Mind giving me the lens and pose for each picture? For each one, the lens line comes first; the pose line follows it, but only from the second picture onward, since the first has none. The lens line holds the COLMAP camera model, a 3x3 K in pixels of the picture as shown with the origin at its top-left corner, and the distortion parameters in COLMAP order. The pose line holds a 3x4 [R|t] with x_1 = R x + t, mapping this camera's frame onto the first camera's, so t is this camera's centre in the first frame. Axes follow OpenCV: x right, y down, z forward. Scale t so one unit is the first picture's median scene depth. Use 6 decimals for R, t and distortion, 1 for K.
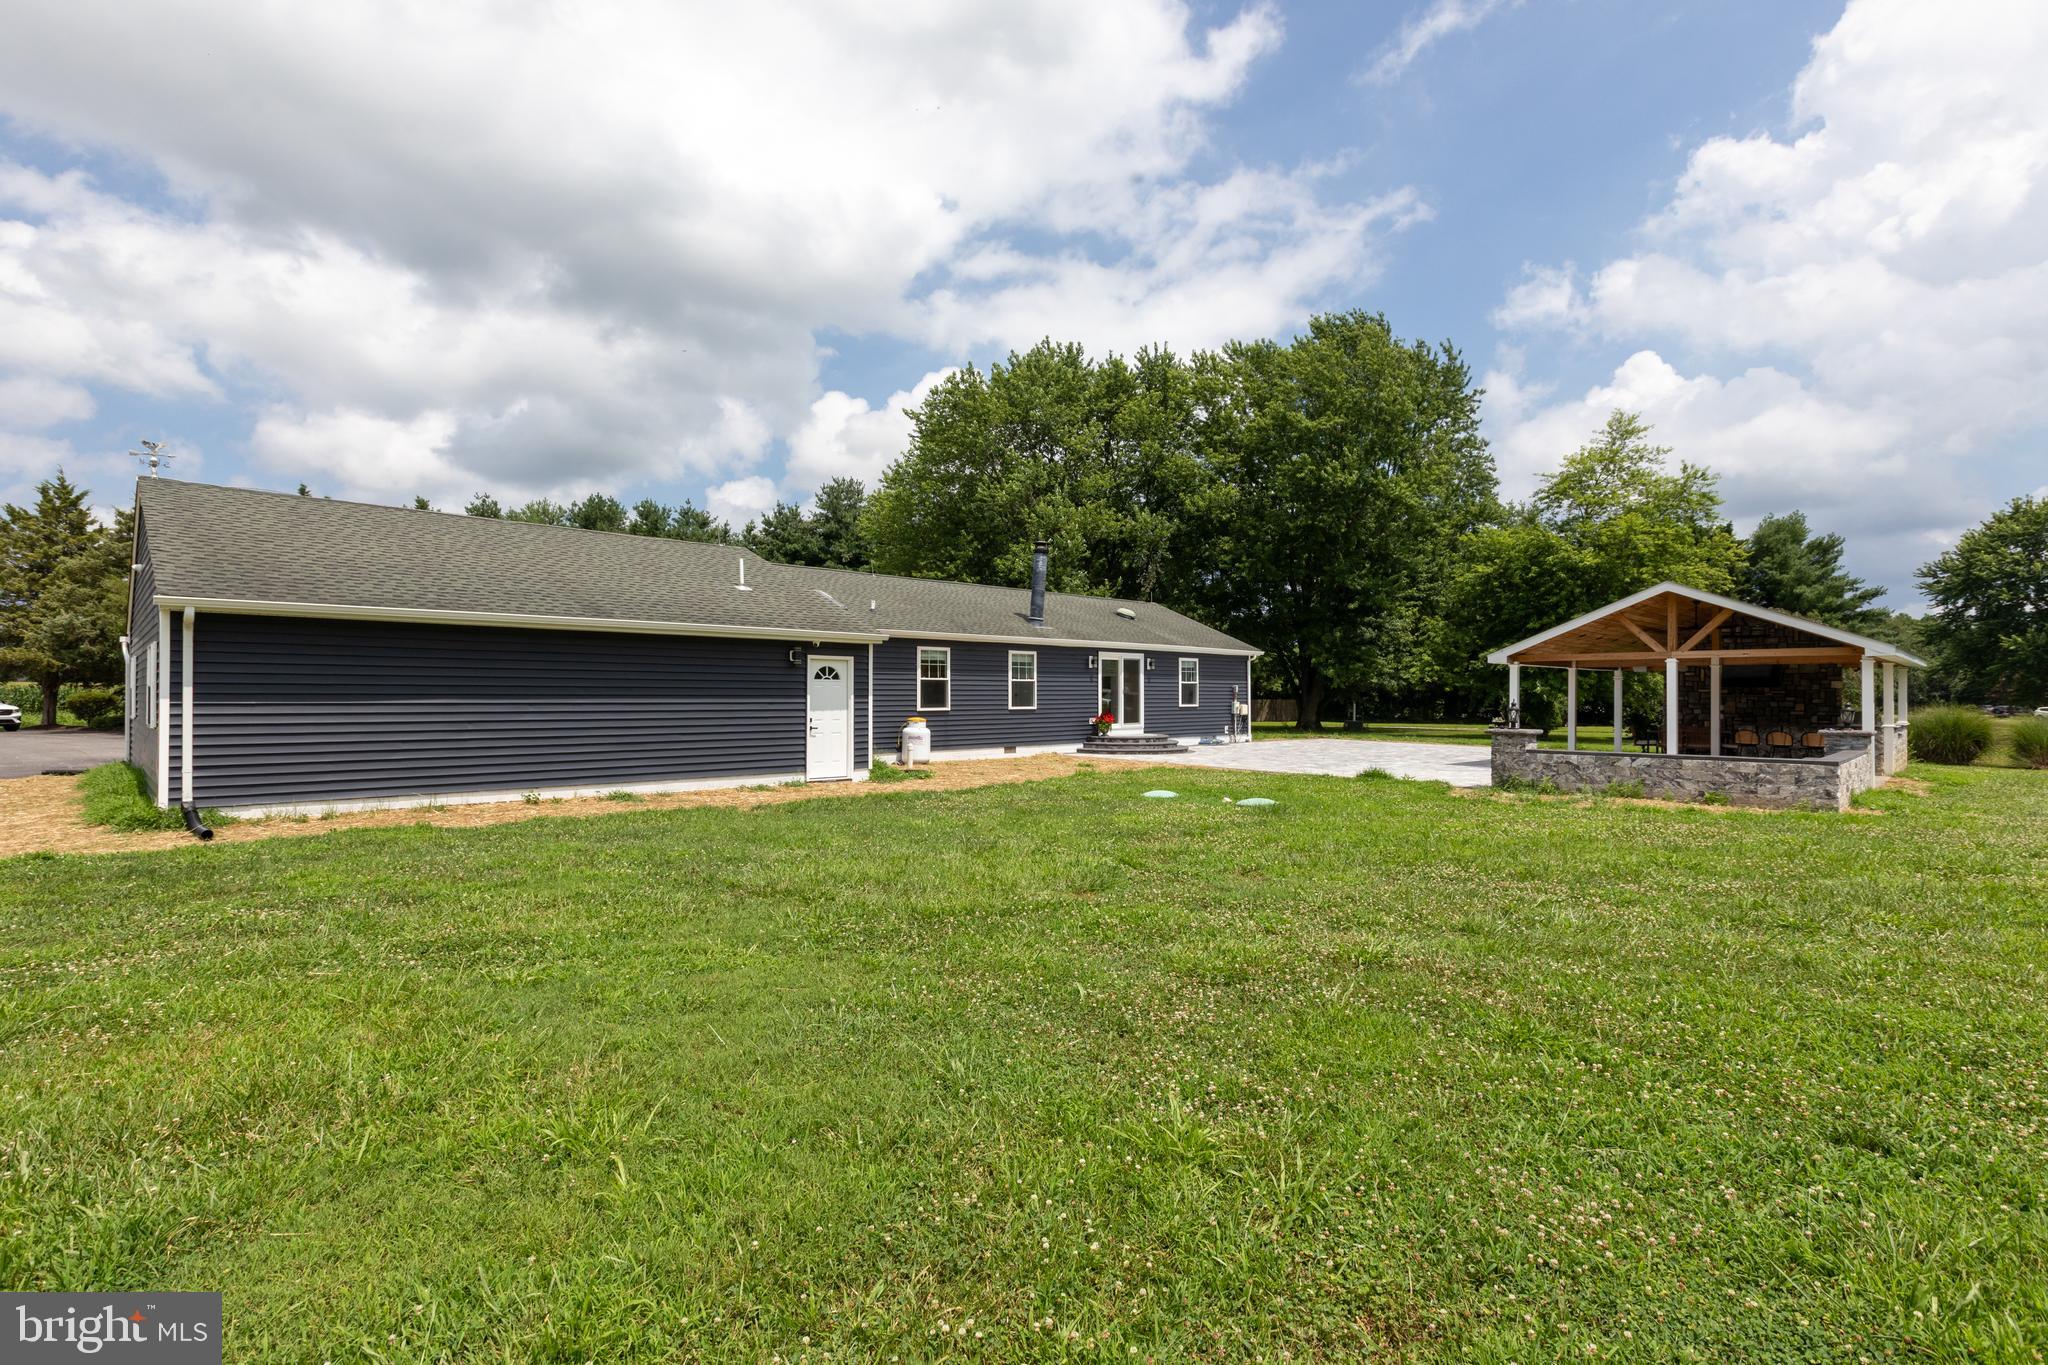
lens RADIAL K [[996.9, 0, 1037.7], [0, 996.9, 692.7], [0, 0, 1]] dist [-0.007827, 0.000171]
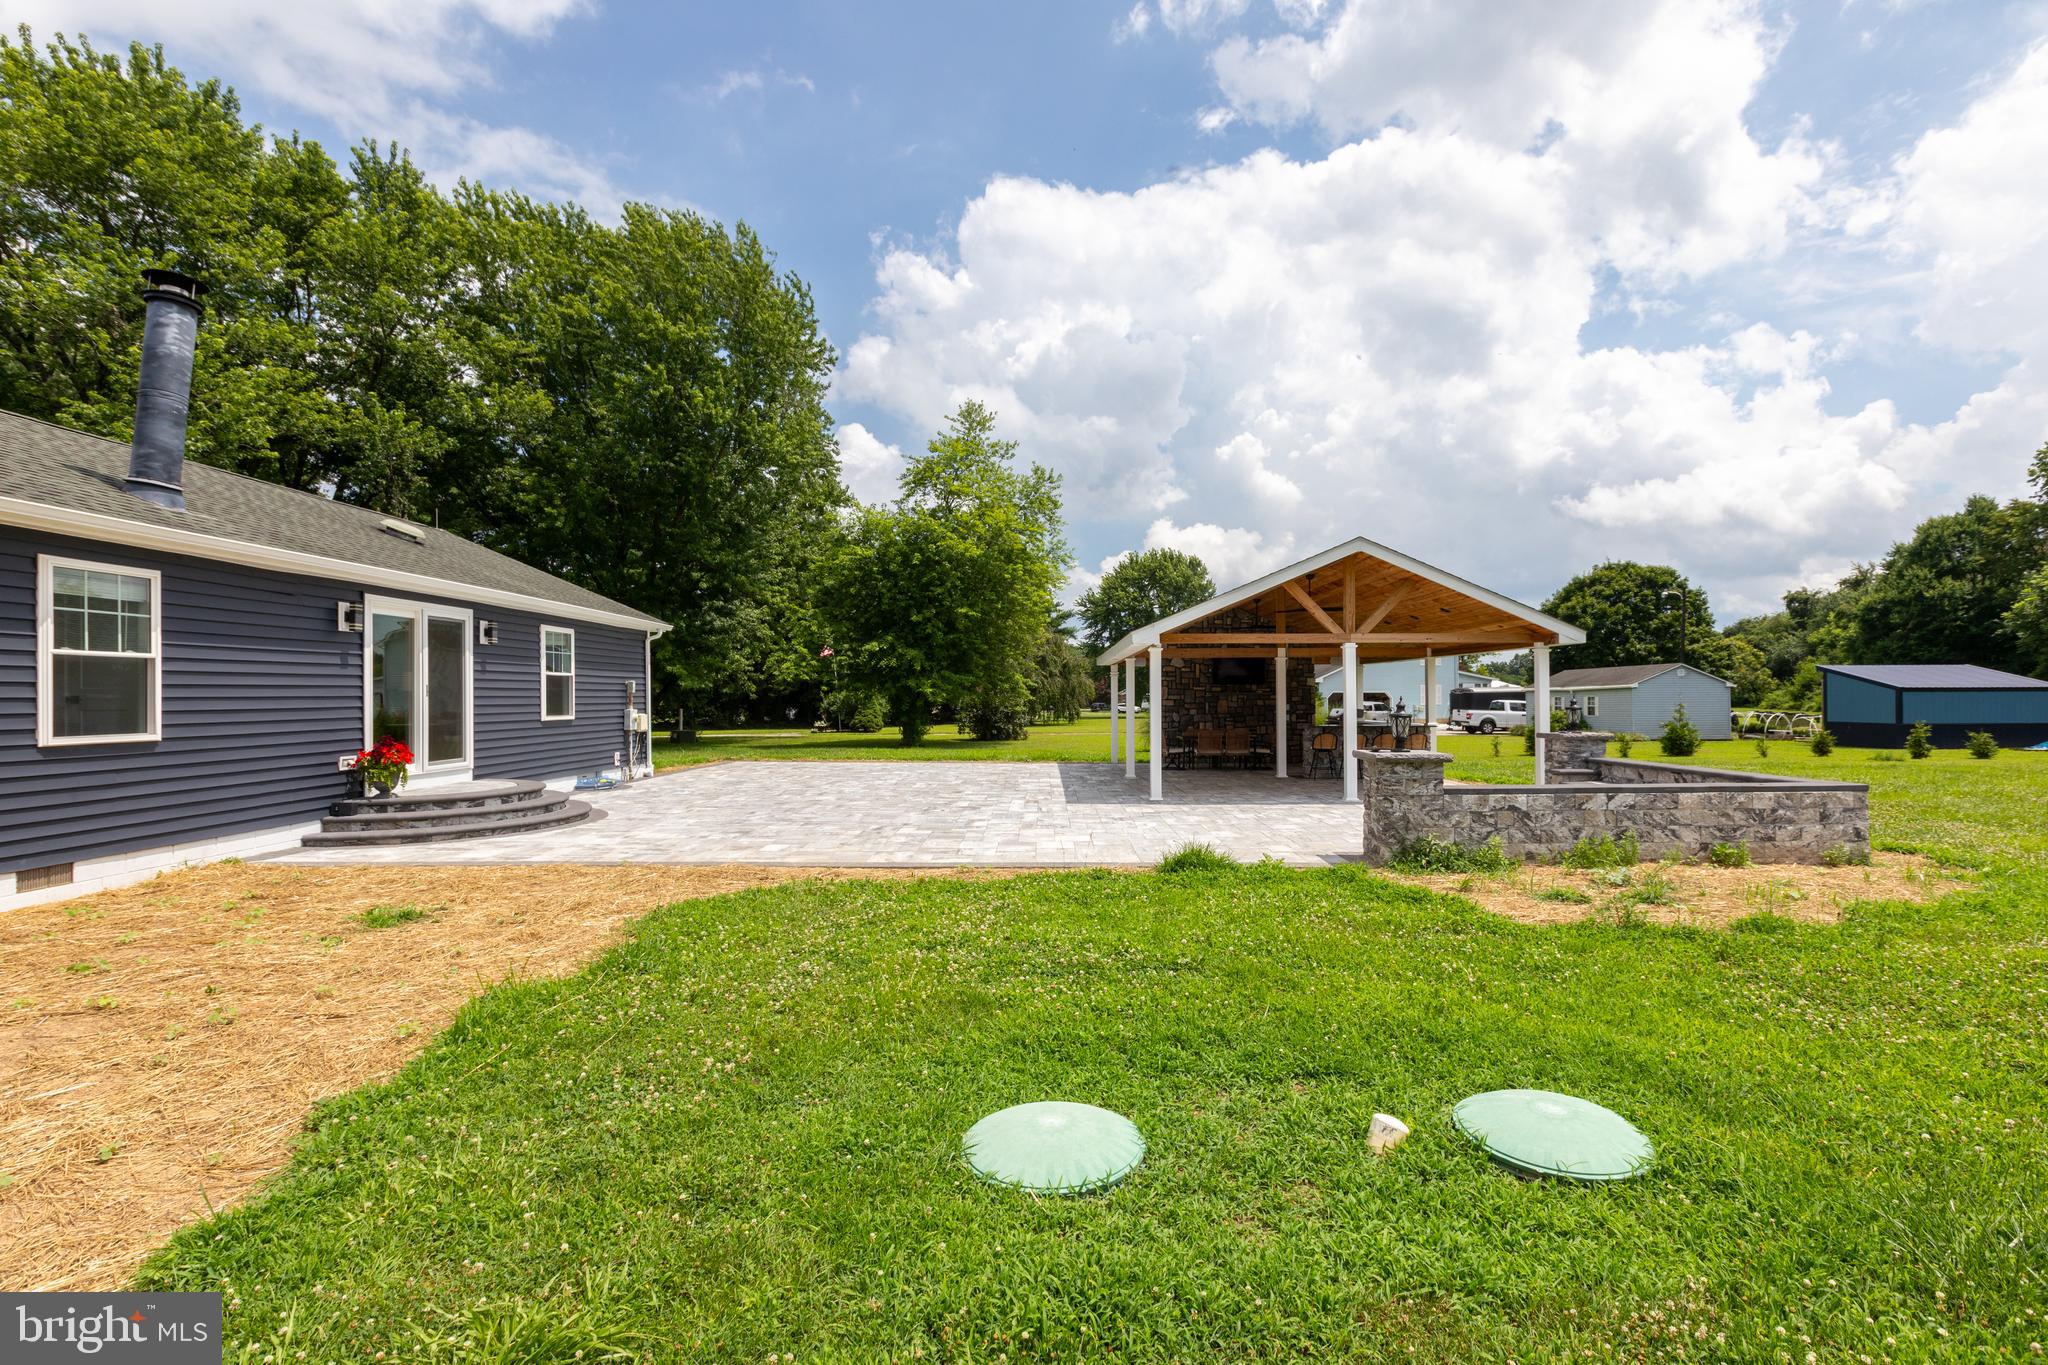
lens RADIAL K [[931.7, 0, 1073.3], [0, 931.7, 685.7], [0, 0, 1]] dist [0.001582, -0.000306]
pose [[0.693354, 0.002269, 0.720594, -0.013081], [0.006127, 0.999940, -0.009045, 0.002266], [-0.720571, 0.010687, 0.693299, 0.490701]]
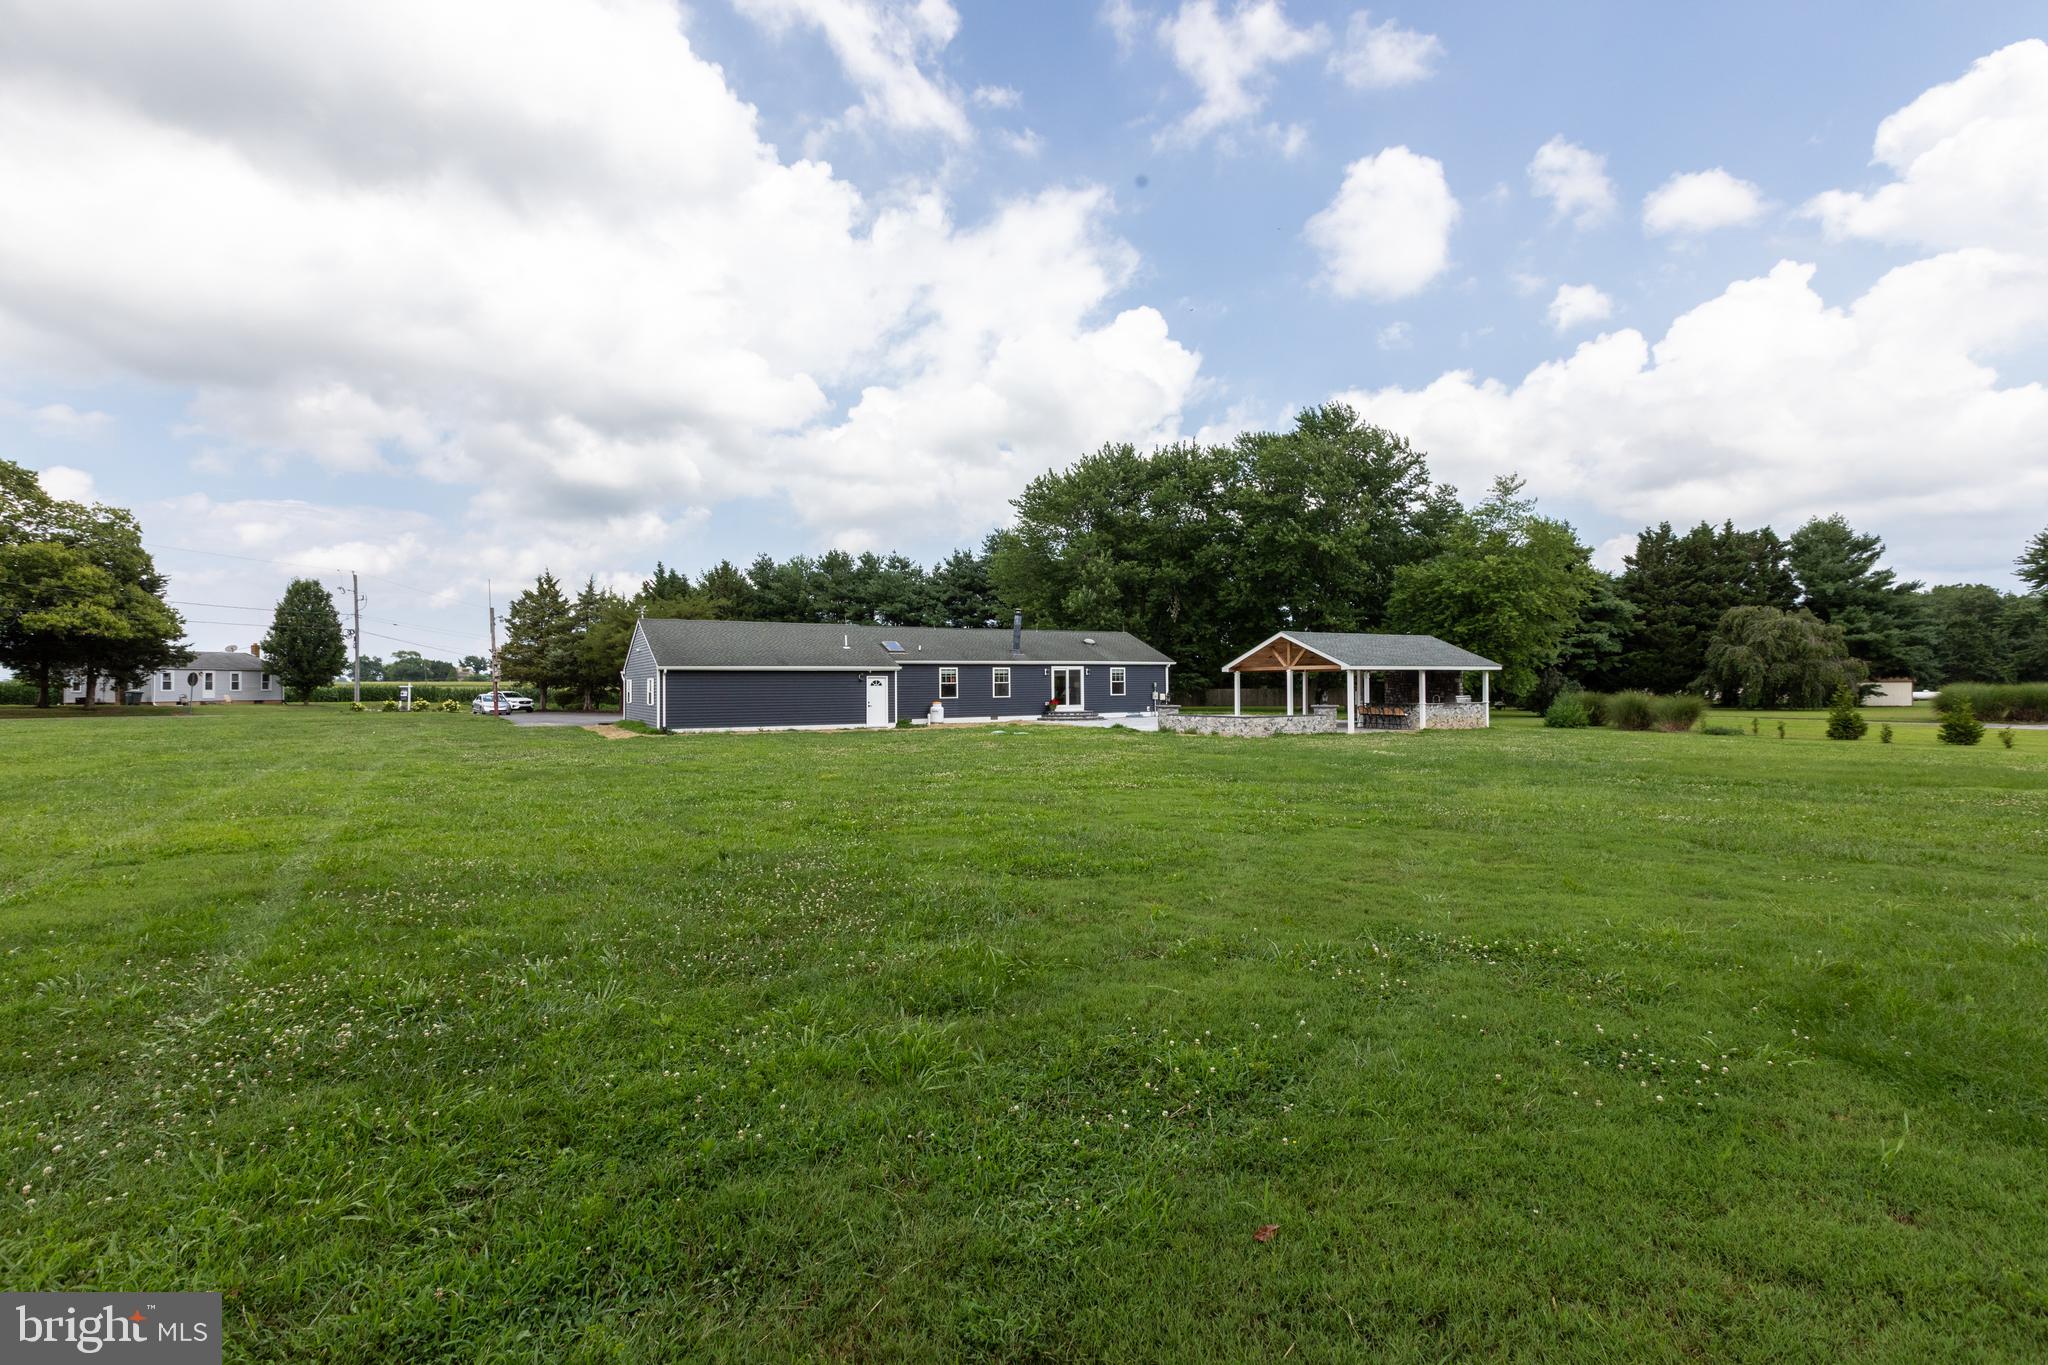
lens RADIAL K [[931.7, 0, 1013.7], [0, 931.7, 681.3], [0, 0, 1]] dist [0.001582, -0.000306]
pose [[0.967287, -0.010475, -0.253468, 0.408390], [0.010148, 0.999945, -0.002598, -0.008634], [0.253481, -0.000059, 0.967340, -0.659849]]
